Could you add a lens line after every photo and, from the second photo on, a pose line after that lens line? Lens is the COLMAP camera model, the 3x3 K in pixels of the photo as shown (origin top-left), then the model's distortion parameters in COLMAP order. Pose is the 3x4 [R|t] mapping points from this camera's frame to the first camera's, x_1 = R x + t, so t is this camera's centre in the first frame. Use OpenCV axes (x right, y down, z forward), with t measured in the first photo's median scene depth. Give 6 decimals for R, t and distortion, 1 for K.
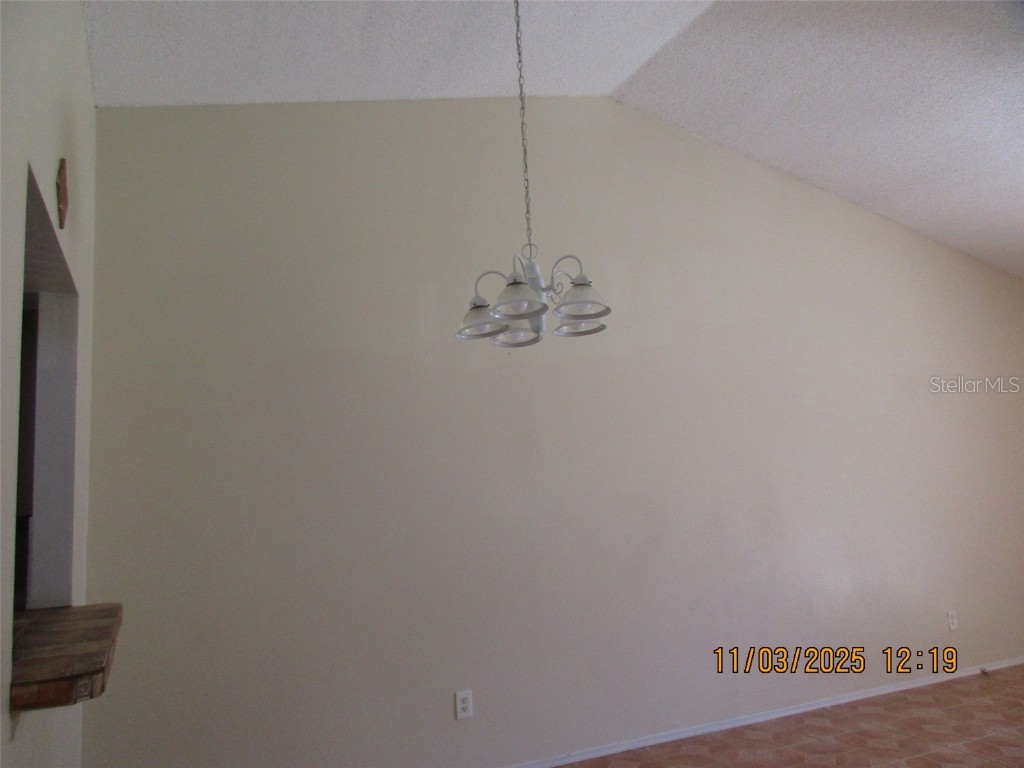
lens RADIAL K [[768.2, 0, 520.0], [0, 768.2, 378.7], [0, 0, 1]] dist [-0.000201, -0.004696]
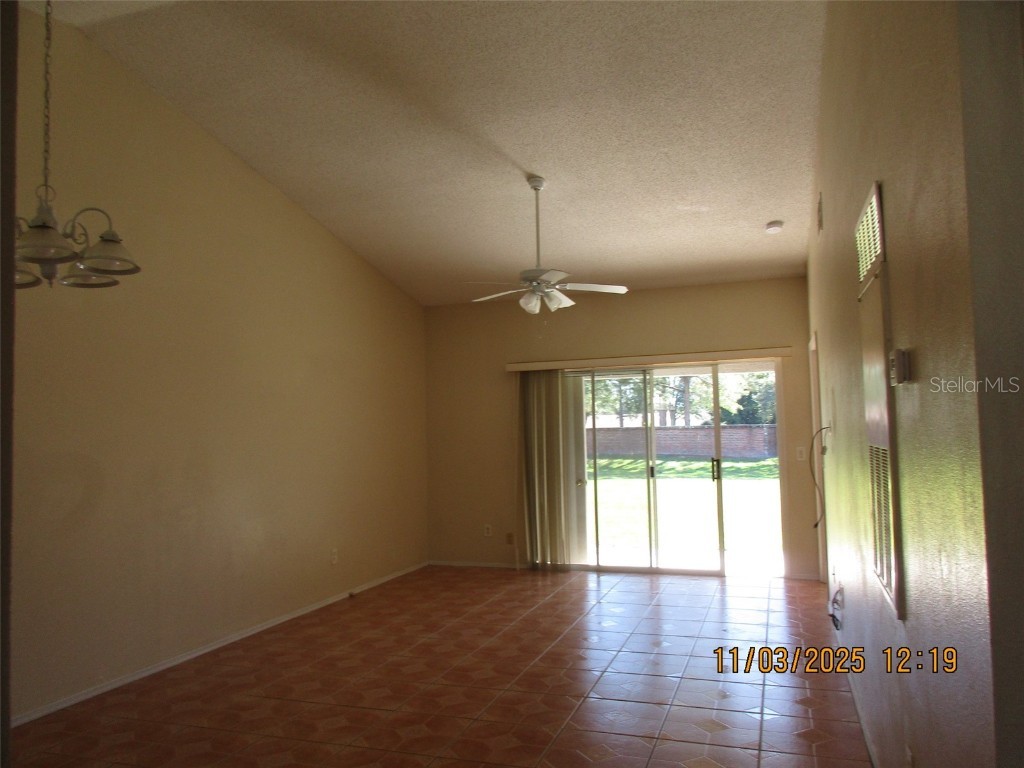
lens RADIAL K [[768.2, 0, 507.5], [0, 768.2, 379.7], [0, 0, 1]] dist [-0.000201, -0.004696]
pose [[0.702915, 0.072791, 0.707540, -0.173046], [-0.100448, 0.994939, -0.002567, 0.007161], [-0.704146, -0.069267, 0.706669, -0.067173]]
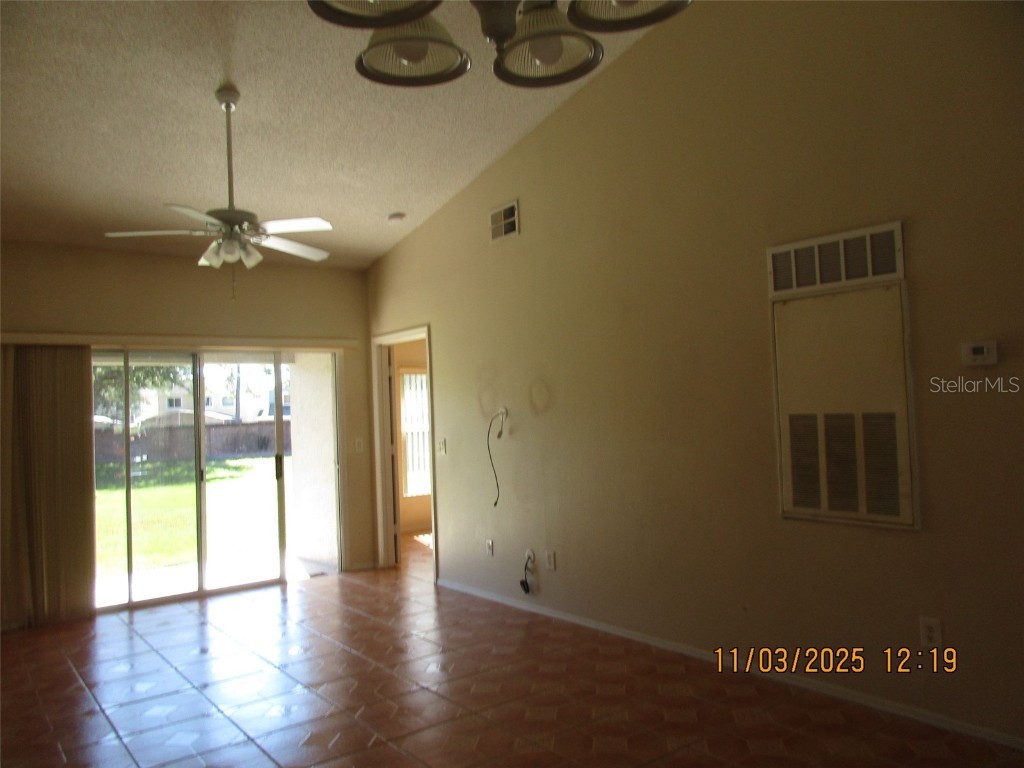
lens RADIAL K [[768.2, 0, 519.9], [0, 768.2, 382.5], [0, 0, 1]] dist [-0.000201, -0.004696]
pose [[-0.206362, 0.087689, 0.974538, -0.261802], [-0.080025, 0.991127, -0.106128, 0.112312], [-0.975198, -0.099888, -0.197514, 0.656291]]
